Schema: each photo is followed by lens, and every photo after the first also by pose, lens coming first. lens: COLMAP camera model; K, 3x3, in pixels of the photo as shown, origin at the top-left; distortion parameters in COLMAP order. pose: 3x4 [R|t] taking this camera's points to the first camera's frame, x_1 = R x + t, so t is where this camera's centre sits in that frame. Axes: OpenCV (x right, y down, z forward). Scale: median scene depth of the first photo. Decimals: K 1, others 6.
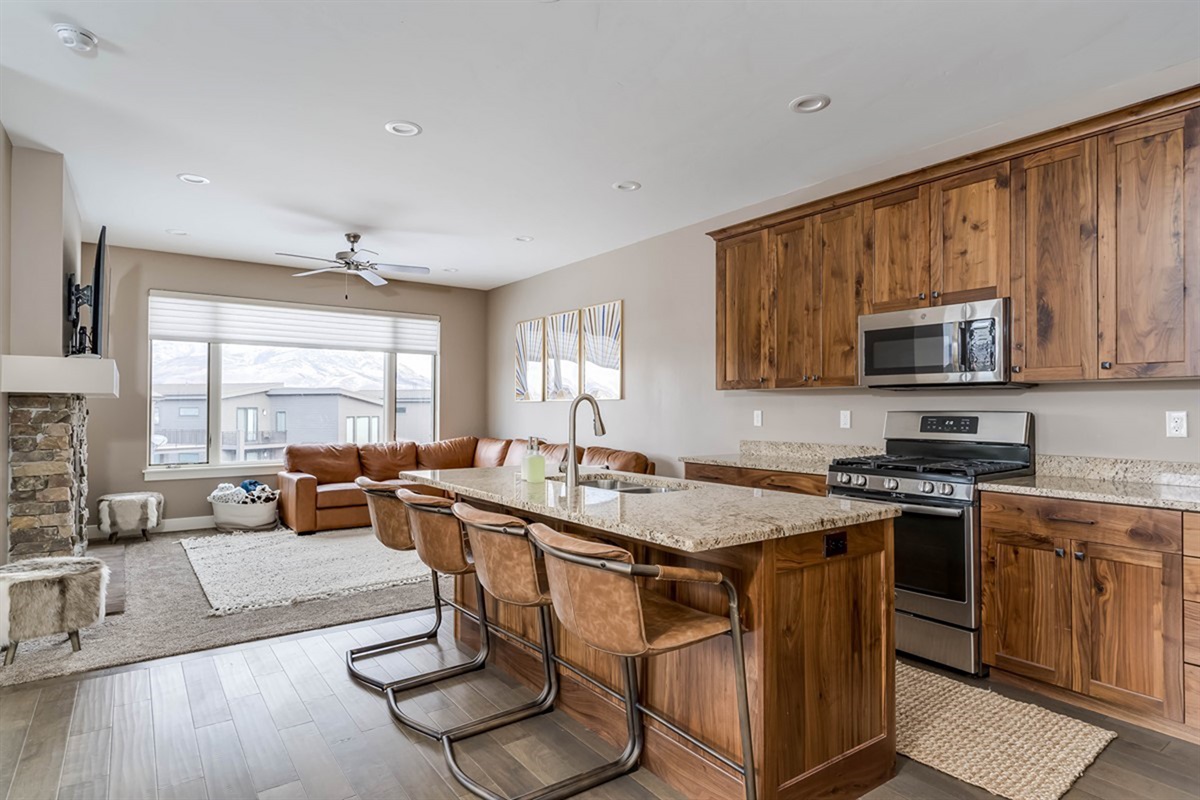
lens RADIAL K [[645.4, 0, 600.0], [0, 645.4, 400.0], [0, 0, 1]] dist [0.000672, -0.001373]
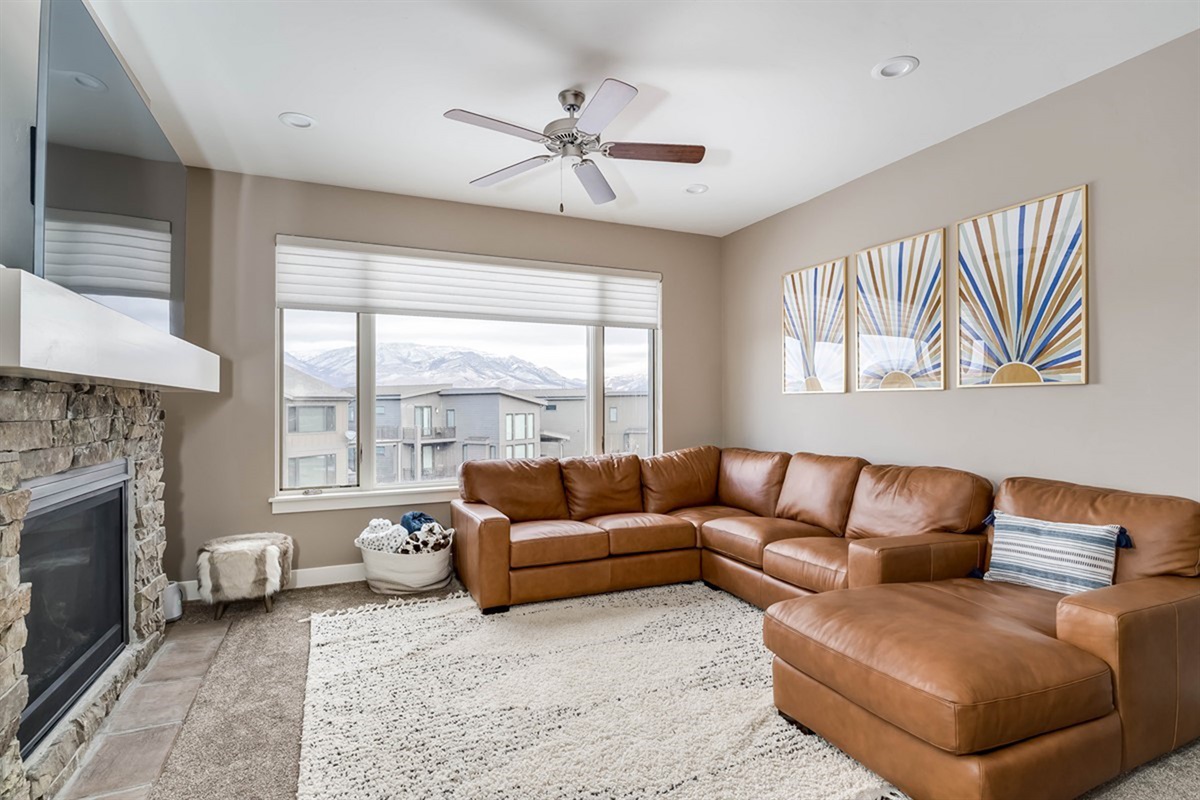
lens RADIAL K [[598.8, 0, 600.0], [0, 598.8, 400.0], [0, 0, 1]] dist [-0.003426, -0.000507]
pose [[0.977124, -0.009962, -0.212437, -0.225112], [0.010904, 0.999935, 0.003262, 0.005897], [0.212391, -0.005504, 0.977169, 0.446048]]
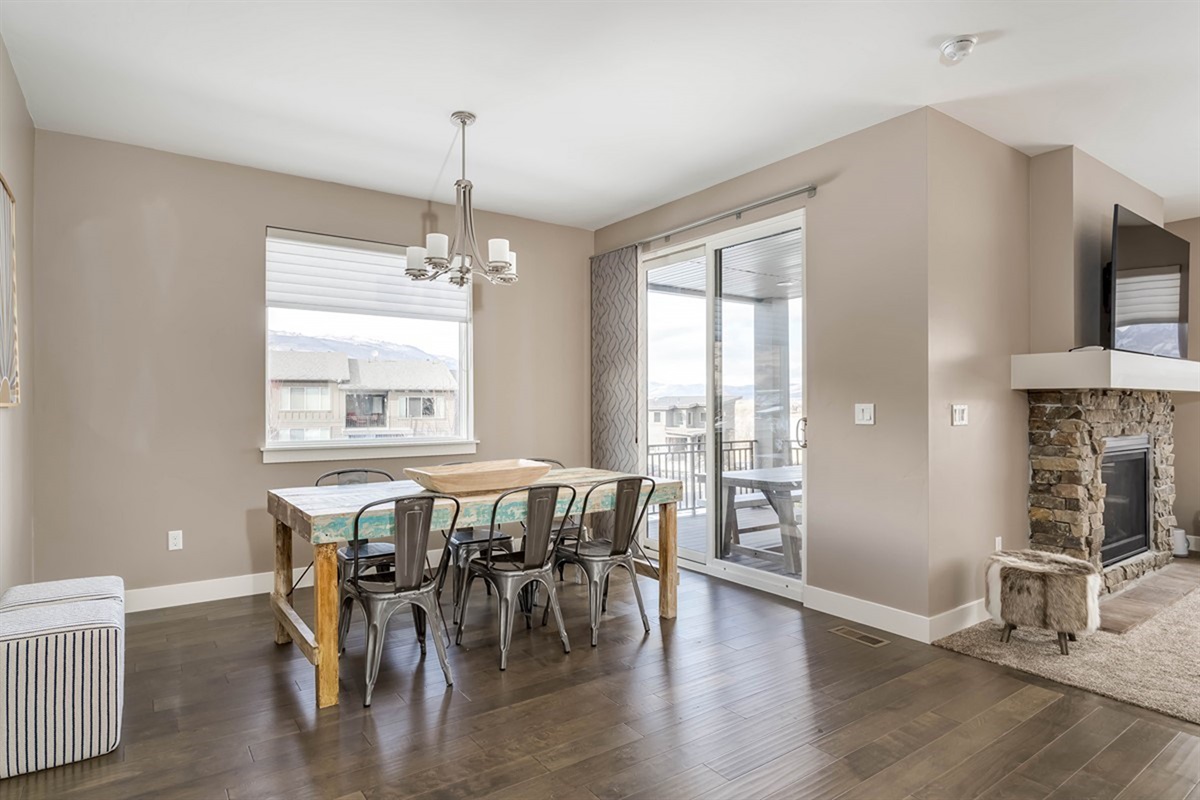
lens RADIAL K [[645.4, 0, 600.0], [0, 645.4, 400.0], [0, 0, 1]] dist [0.000672, -0.001373]
pose [[-0.004095, -0.003337, -0.999986, 0.091063], [0.010395, 0.999940, -0.003380, 0.001226], [0.999938, -0.010409, -0.004060, 0.169726]]
